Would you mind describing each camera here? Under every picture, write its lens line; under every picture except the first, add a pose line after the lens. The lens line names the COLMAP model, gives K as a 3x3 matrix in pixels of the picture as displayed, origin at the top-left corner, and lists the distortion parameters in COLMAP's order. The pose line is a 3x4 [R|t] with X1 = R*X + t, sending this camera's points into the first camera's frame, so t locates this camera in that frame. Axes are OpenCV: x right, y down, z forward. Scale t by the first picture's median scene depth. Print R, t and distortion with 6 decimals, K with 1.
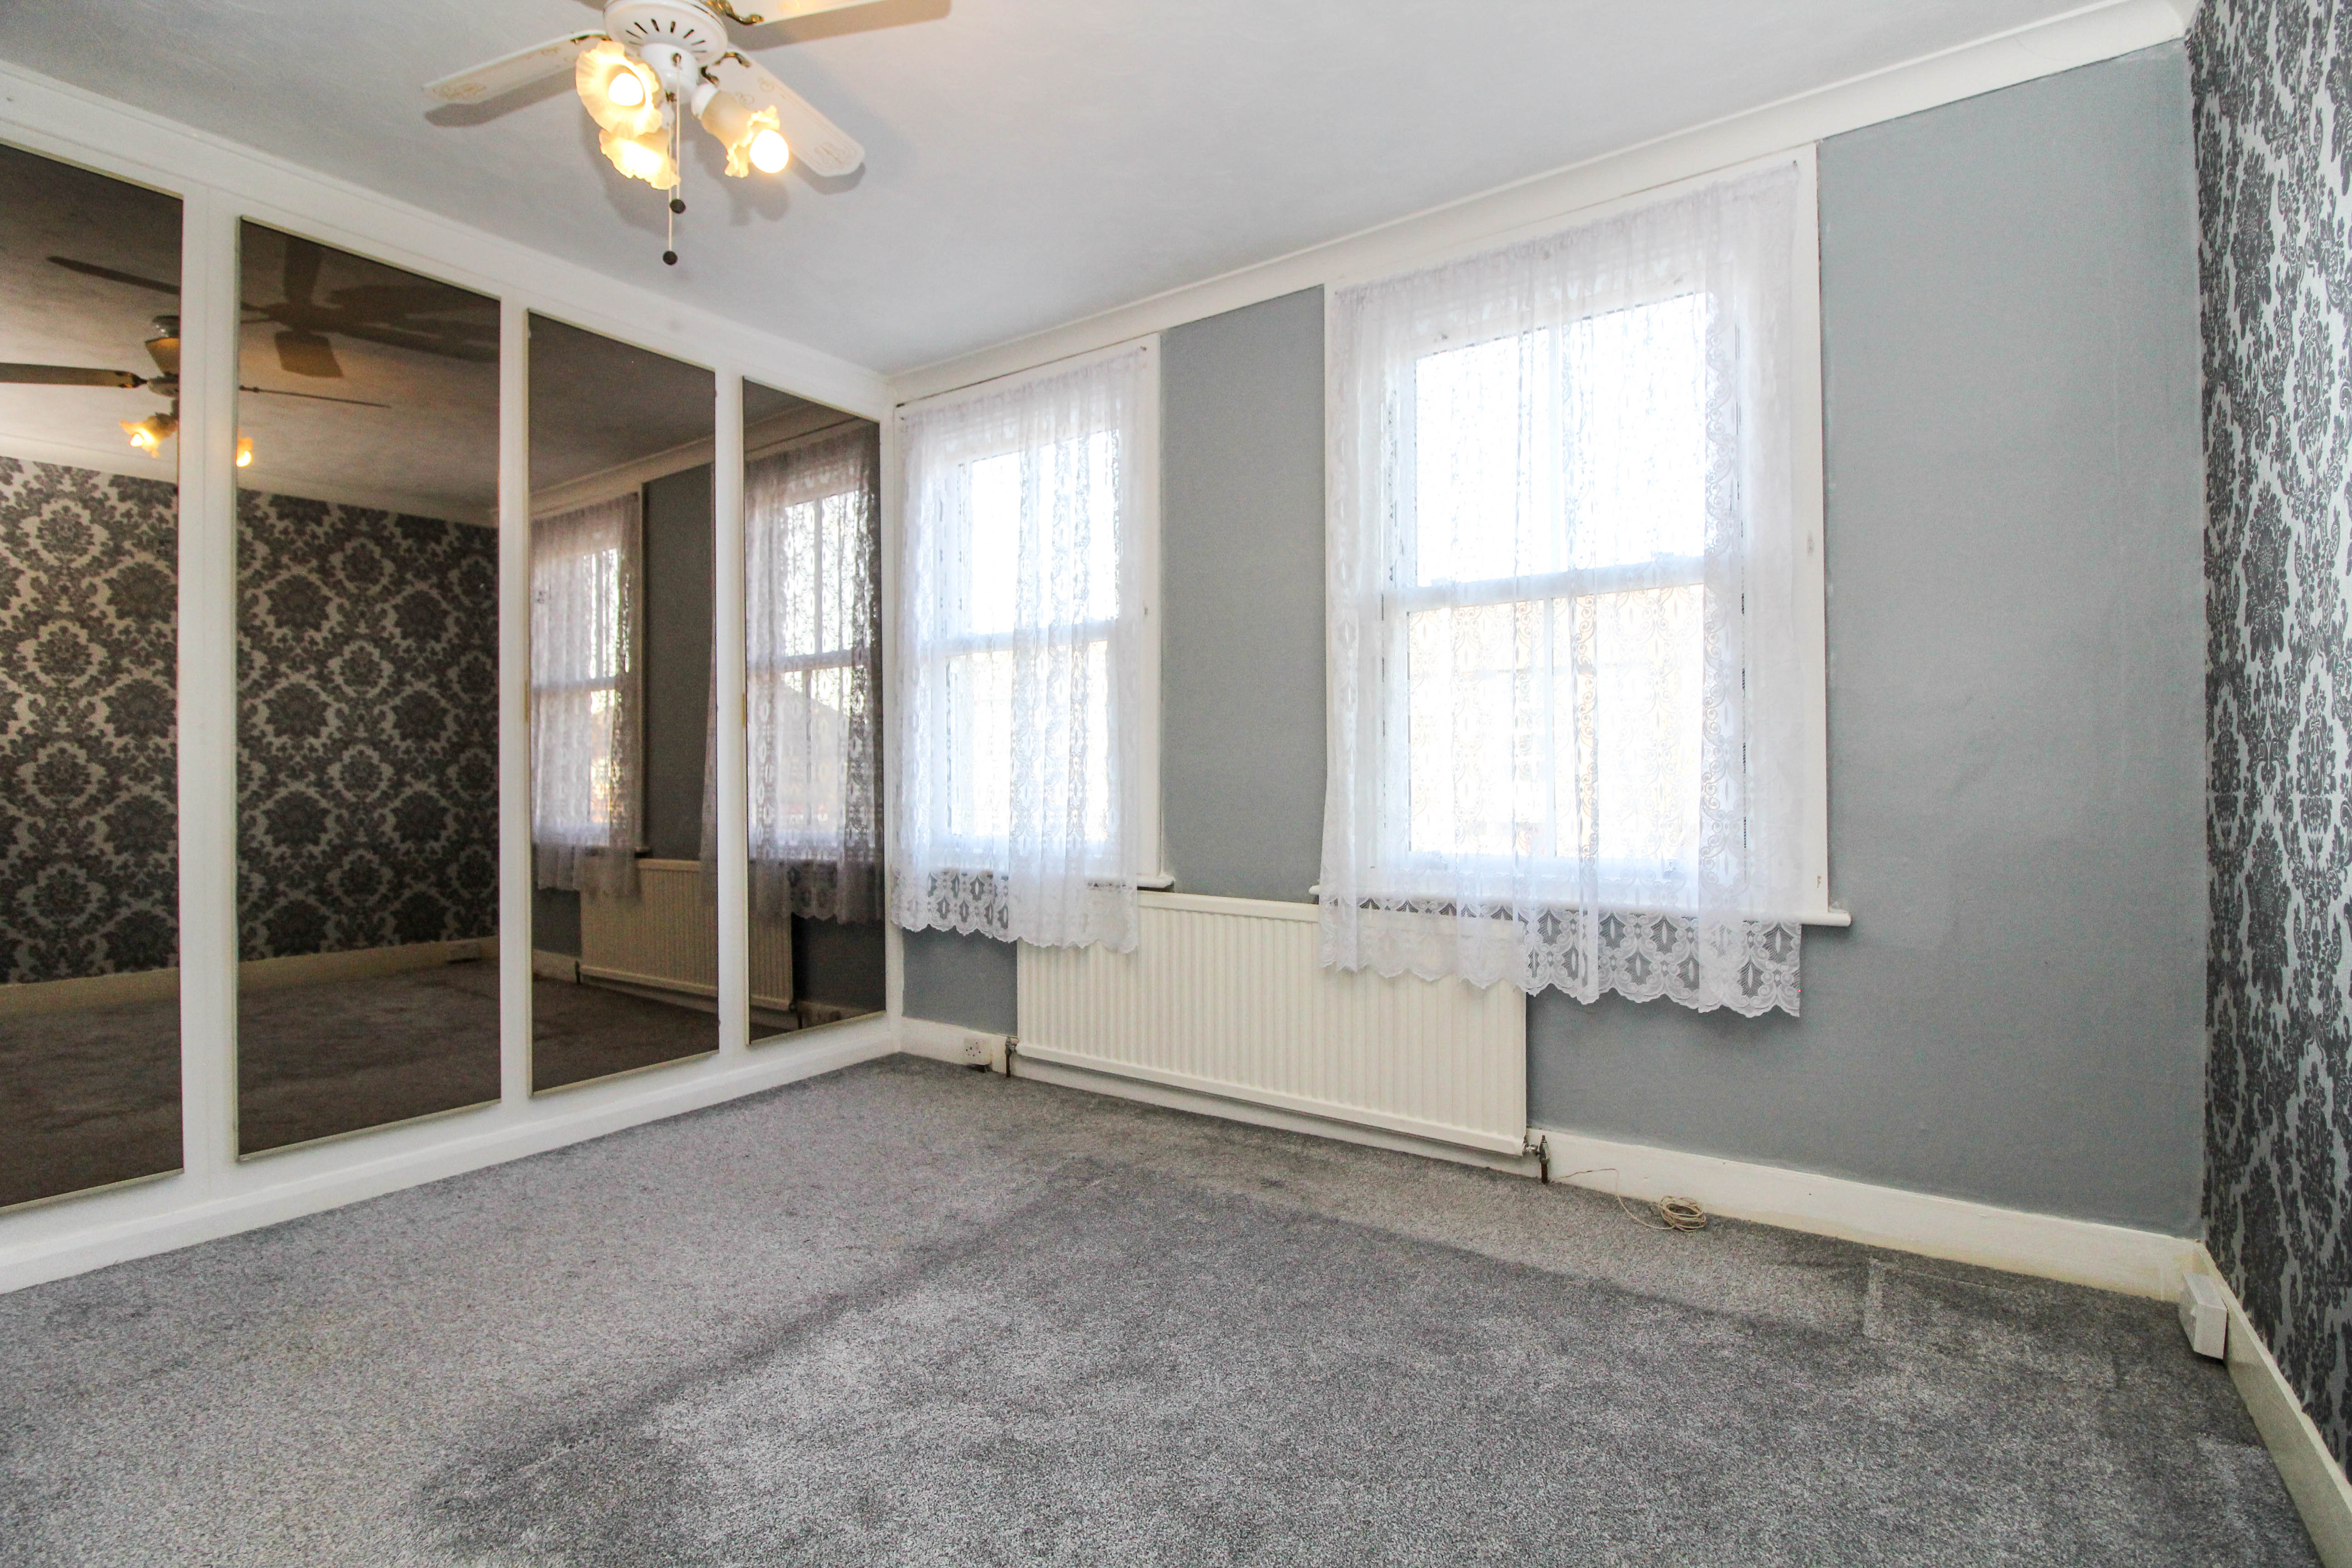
lens RADIAL K [[1096.3, 0, 1154.9], [0, 1096.3, 774.6], [0, 0, 1]] dist [-0.021784, -0.000594]
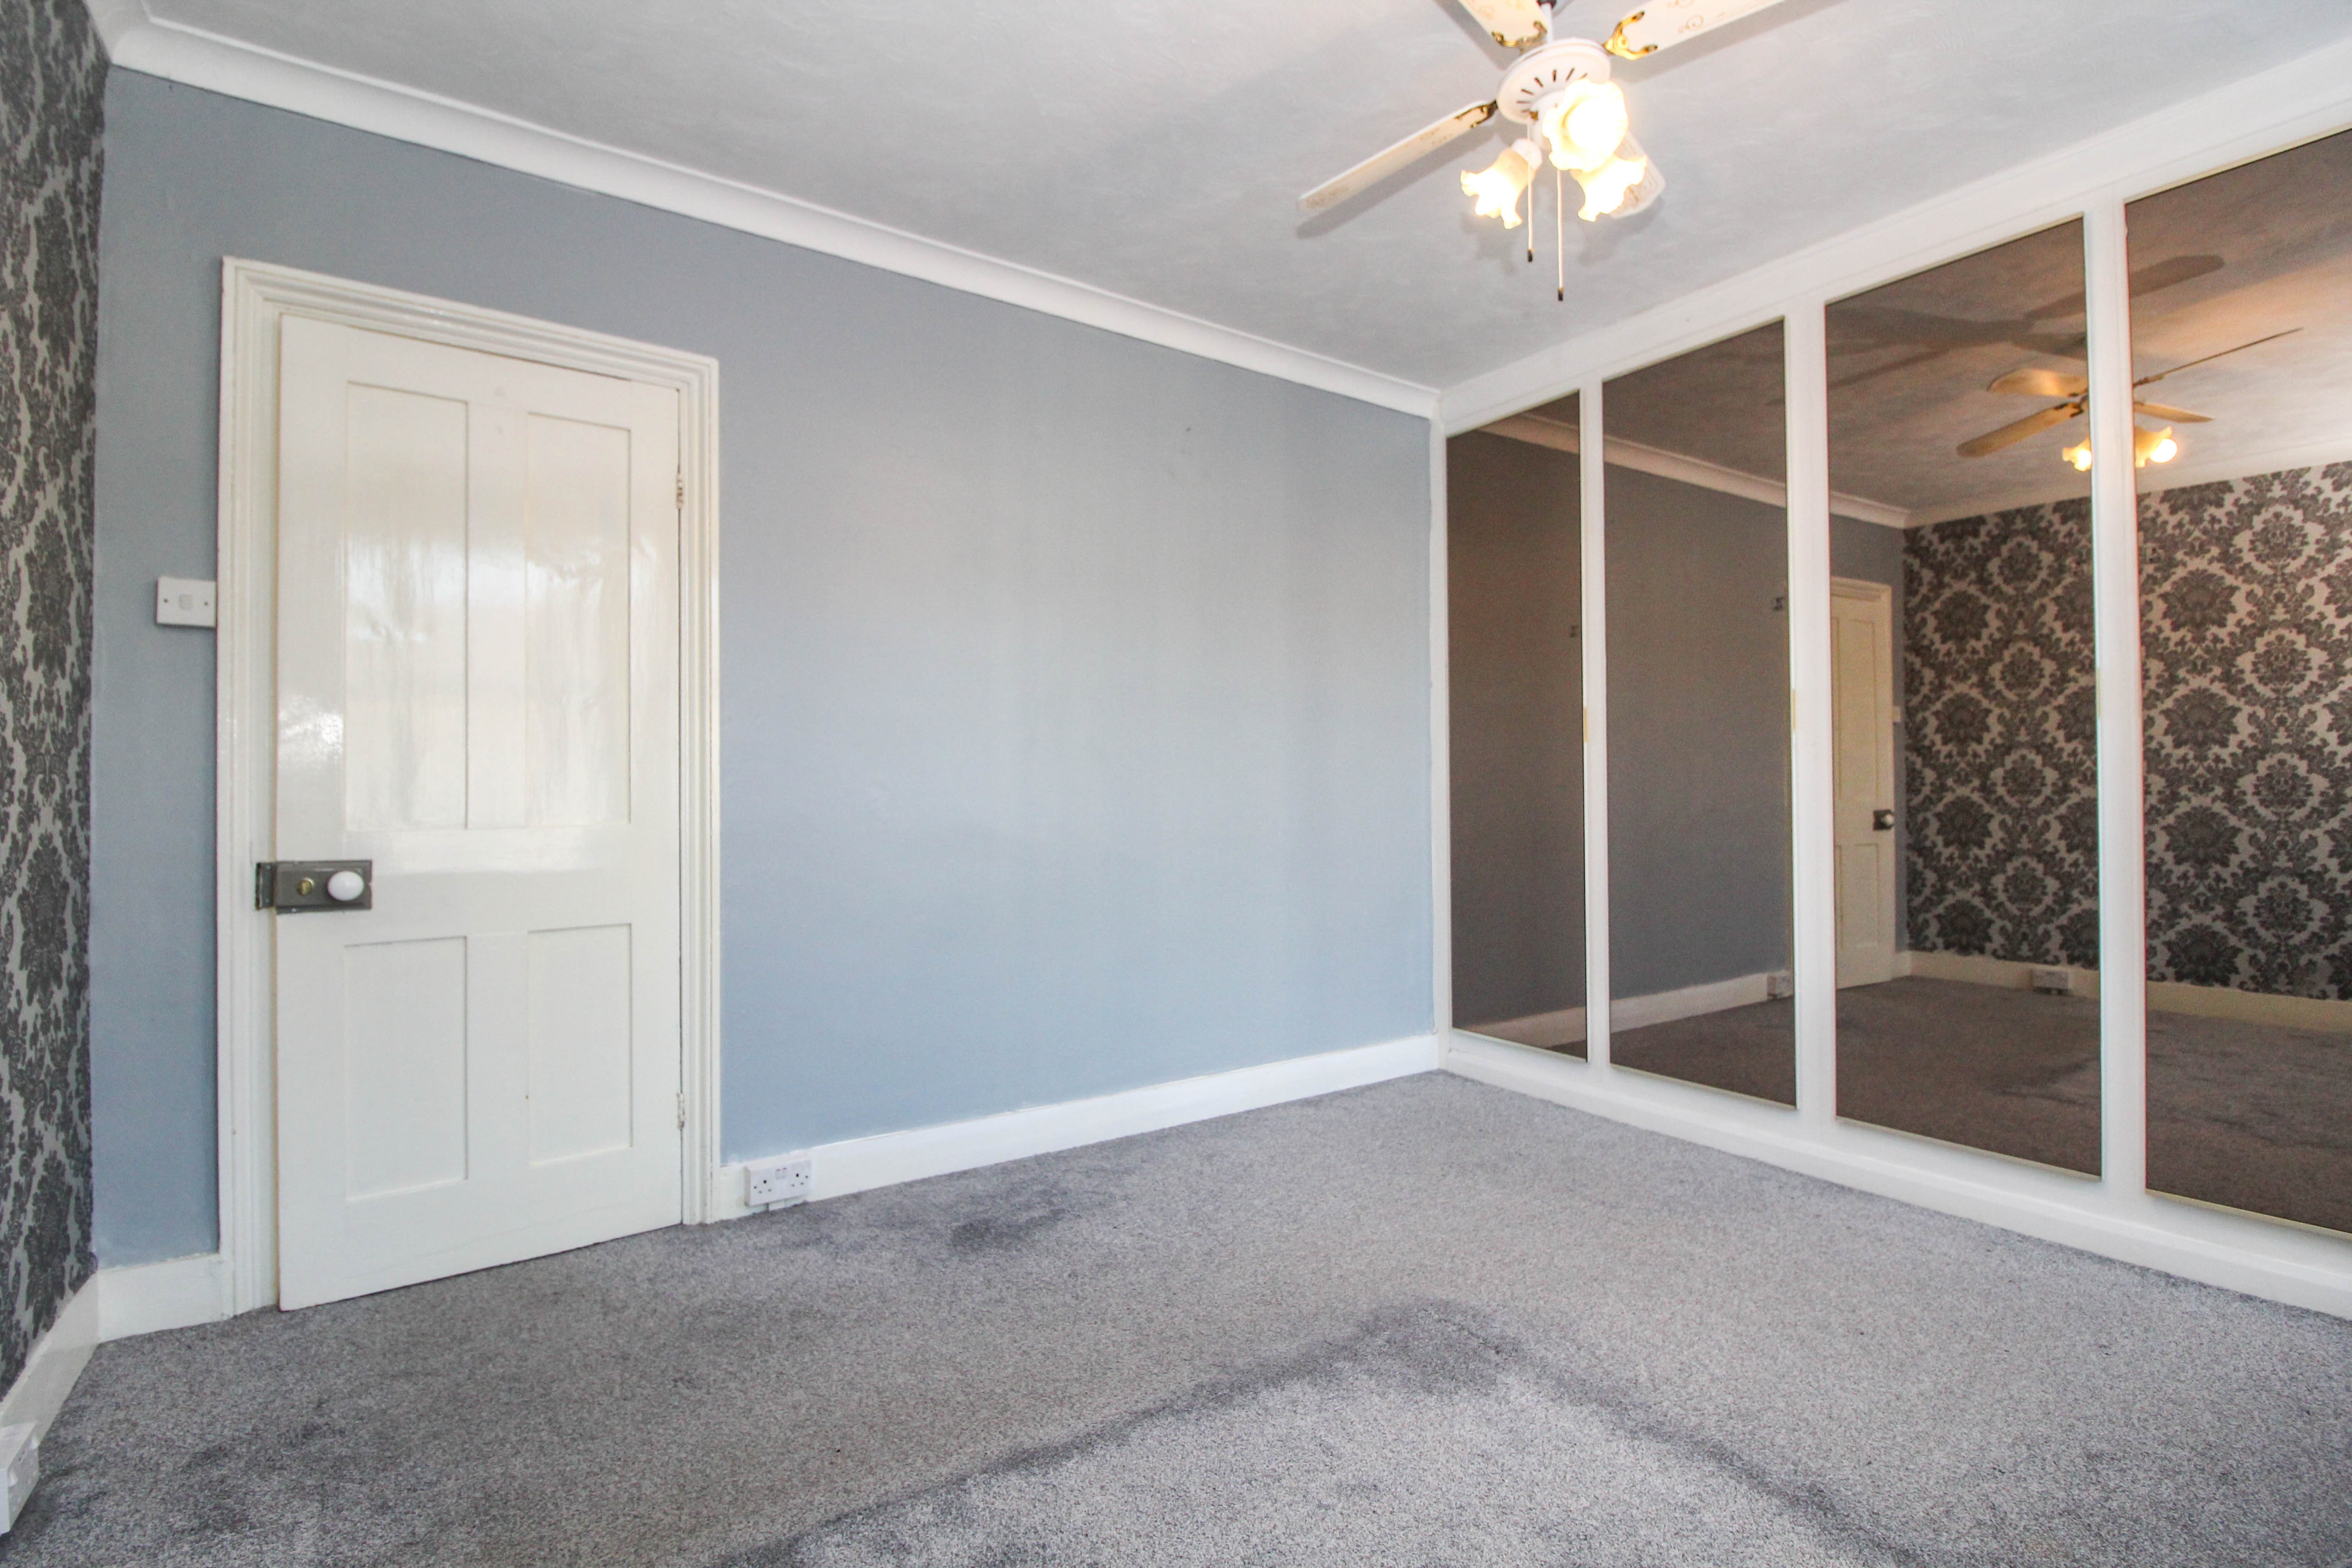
lens RADIAL K [[1096.3, 0, 1154.1], [0, 1096.3, 784.4], [0, 0, 1]] dist [-0.021784, -0.000594]
pose [[-0.360401, -0.002038, -0.932795, 0.432803], [0.000841, 0.999996, -0.002510, 0.000204], [0.932797, -0.001689, -0.360398, 0.636189]]
